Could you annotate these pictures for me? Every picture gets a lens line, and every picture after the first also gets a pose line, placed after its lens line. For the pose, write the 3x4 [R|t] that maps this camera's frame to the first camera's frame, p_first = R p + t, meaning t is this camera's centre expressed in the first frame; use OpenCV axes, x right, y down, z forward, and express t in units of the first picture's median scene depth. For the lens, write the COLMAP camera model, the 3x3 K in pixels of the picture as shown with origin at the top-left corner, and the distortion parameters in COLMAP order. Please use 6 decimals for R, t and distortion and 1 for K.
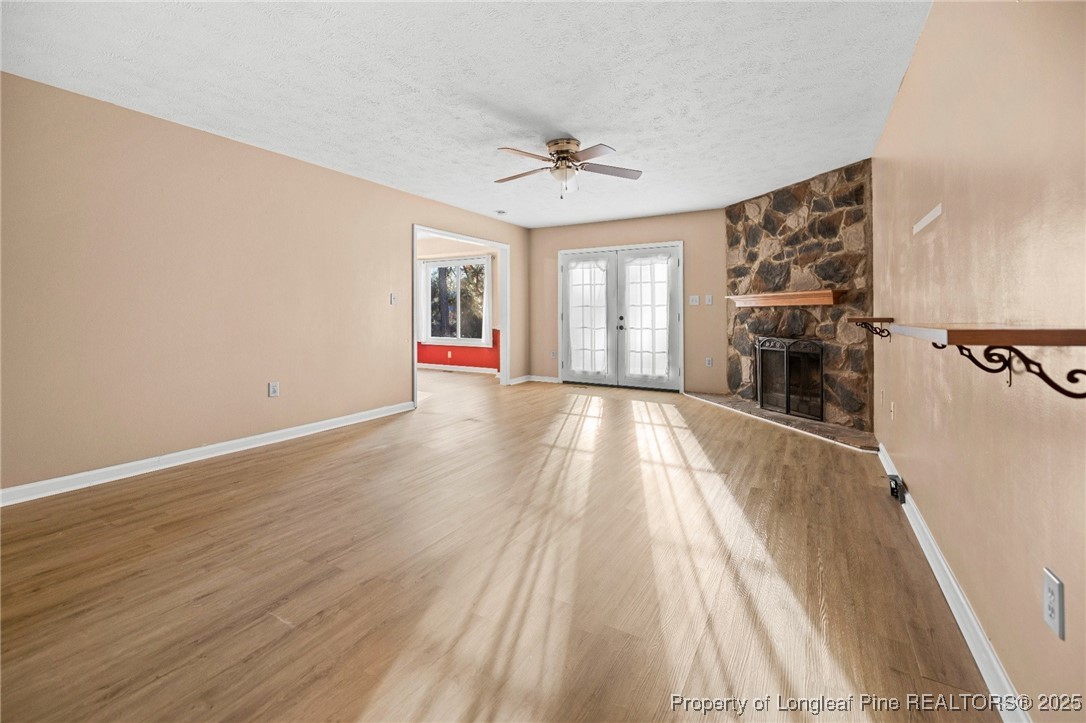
lens RADIAL K [[466.8, 0, 541.2], [0, 466.8, 311.7], [0, 0, 1]] dist [-0.000999, -0.000066]
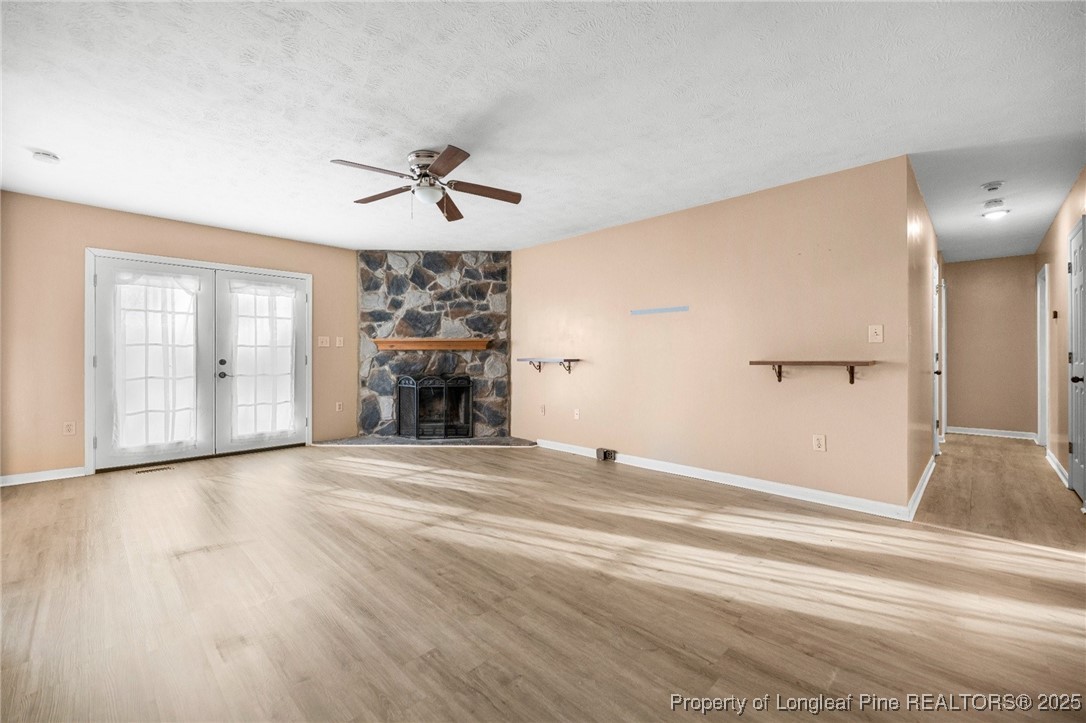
lens RADIAL K [[447.0, 0, 545.3], [0, 447.0, 355.1], [0, 0, 1]] dist [-0.001518, -0.000162]
pose [[0.237413, 0.001445, 0.971408, -0.526814], [-0.005069, 0.999987, -0.000249, 0.000324], [-0.971396, -0.004865, 0.237417, 0.451773]]
